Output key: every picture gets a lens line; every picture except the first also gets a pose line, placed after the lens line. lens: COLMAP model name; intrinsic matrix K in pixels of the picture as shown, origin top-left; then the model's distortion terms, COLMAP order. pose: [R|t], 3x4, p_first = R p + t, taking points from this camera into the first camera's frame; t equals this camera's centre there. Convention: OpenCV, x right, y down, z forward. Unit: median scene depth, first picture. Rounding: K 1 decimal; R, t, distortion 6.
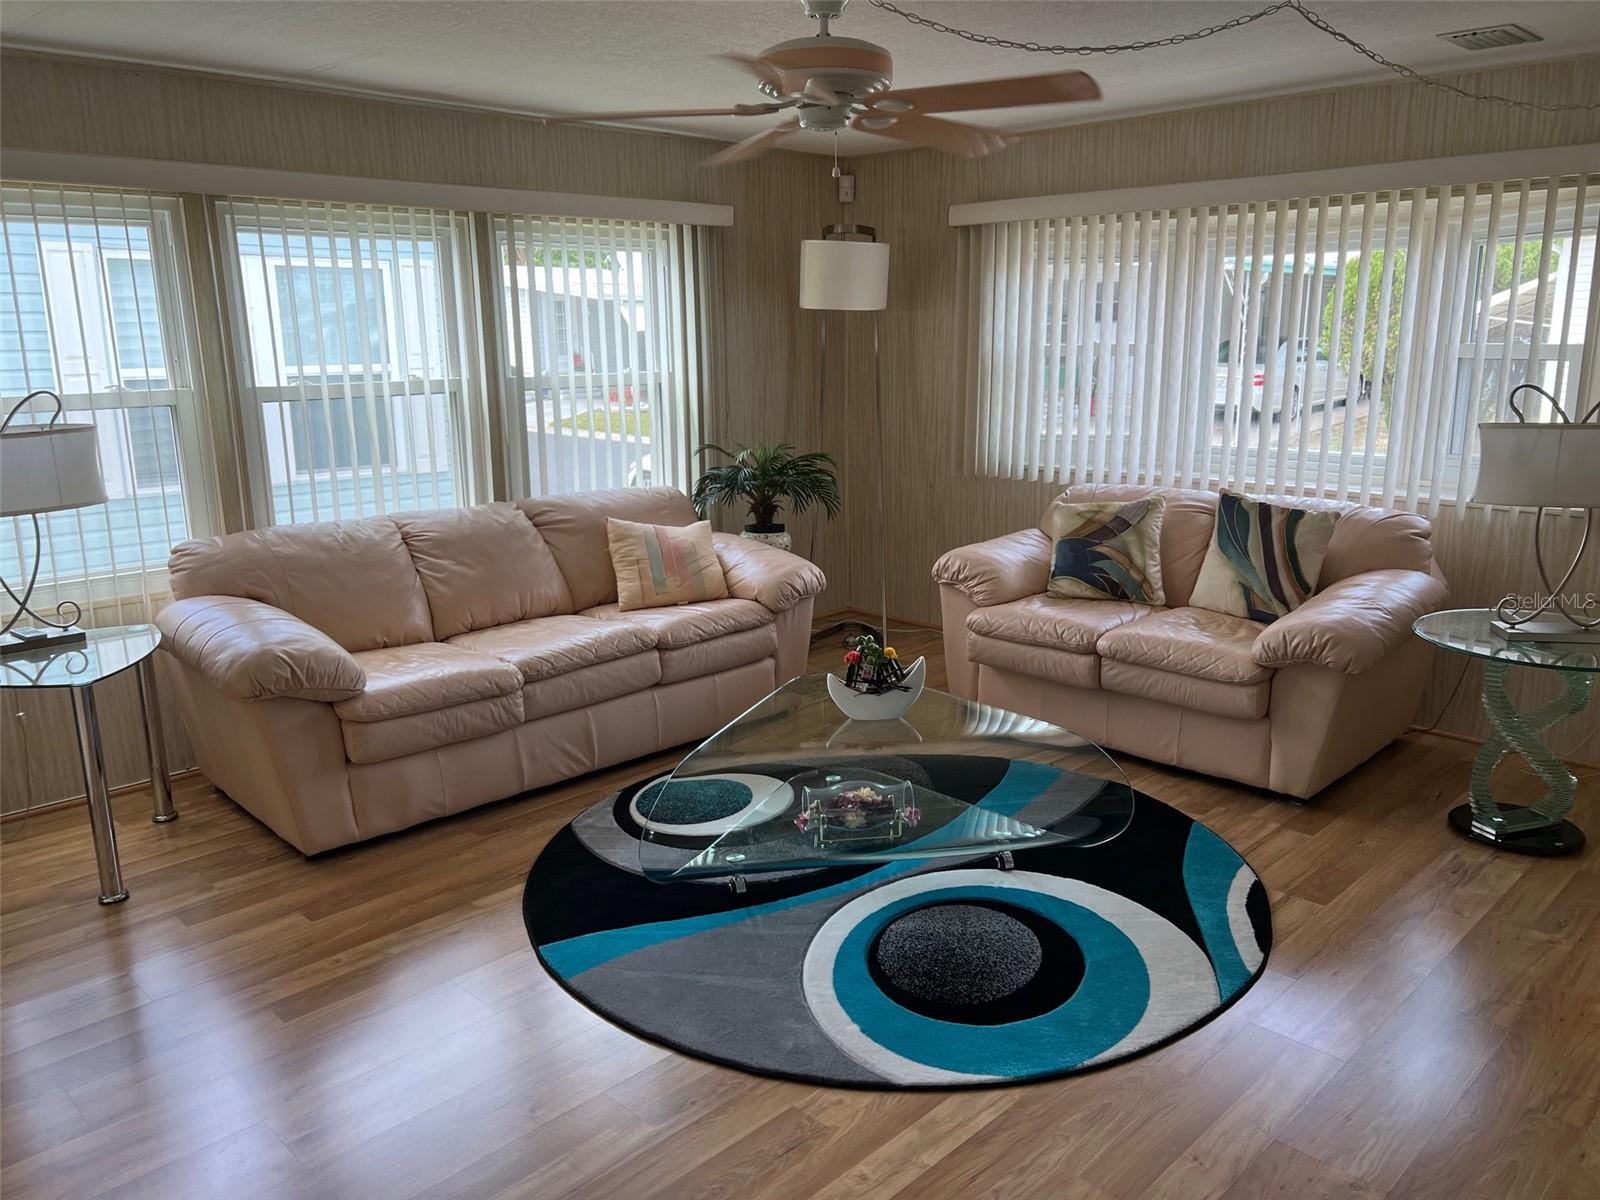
lens RADIAL K [[1210.1, 0, 794.0], [0, 1210.1, 606.2], [0, 0, 1]] dist [0.070170, -0.079758]
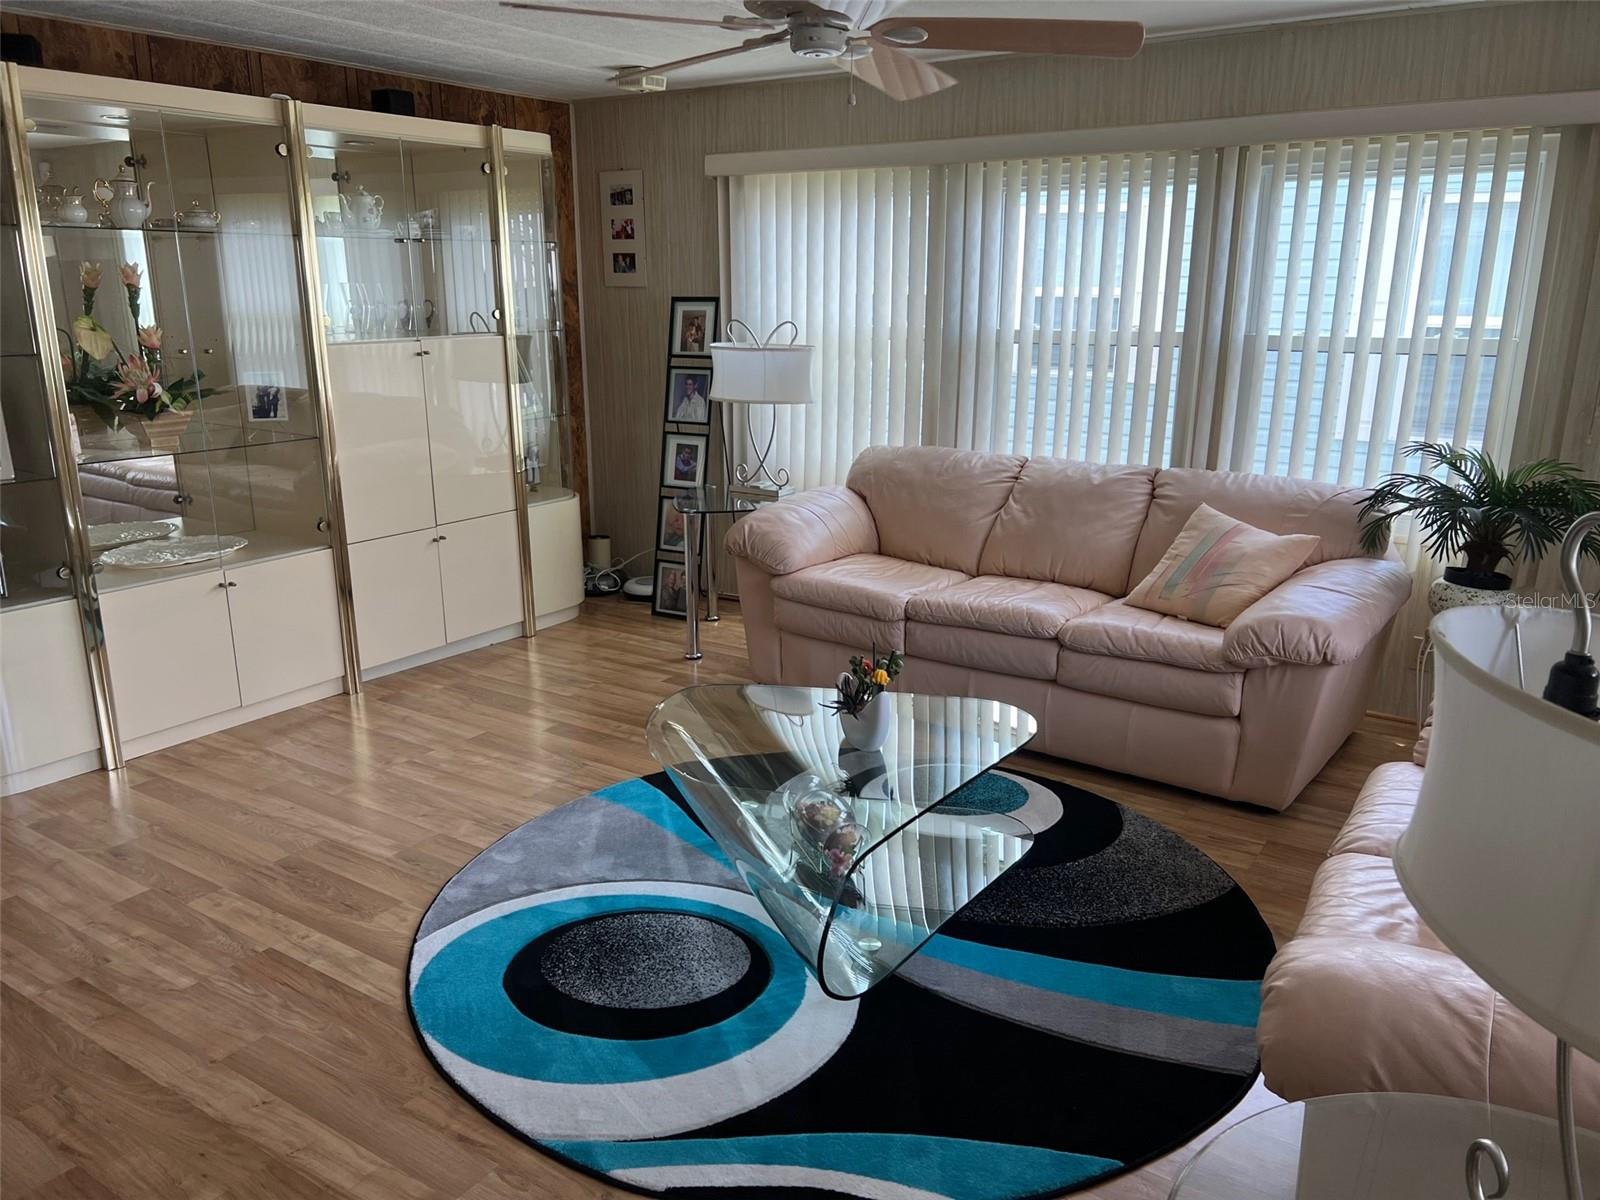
lens RADIAL K [[1210.1, 0, 802.2], [0, 1210.1, 595.3], [0, 0, 1]] dist [0.070170, -0.079758]
pose [[0.201302, 0.265443, -0.942877, 0.688635], [-0.224020, 0.949546, 0.219493, -0.154086], [0.953568, 0.167038, 0.250610, 0.587405]]
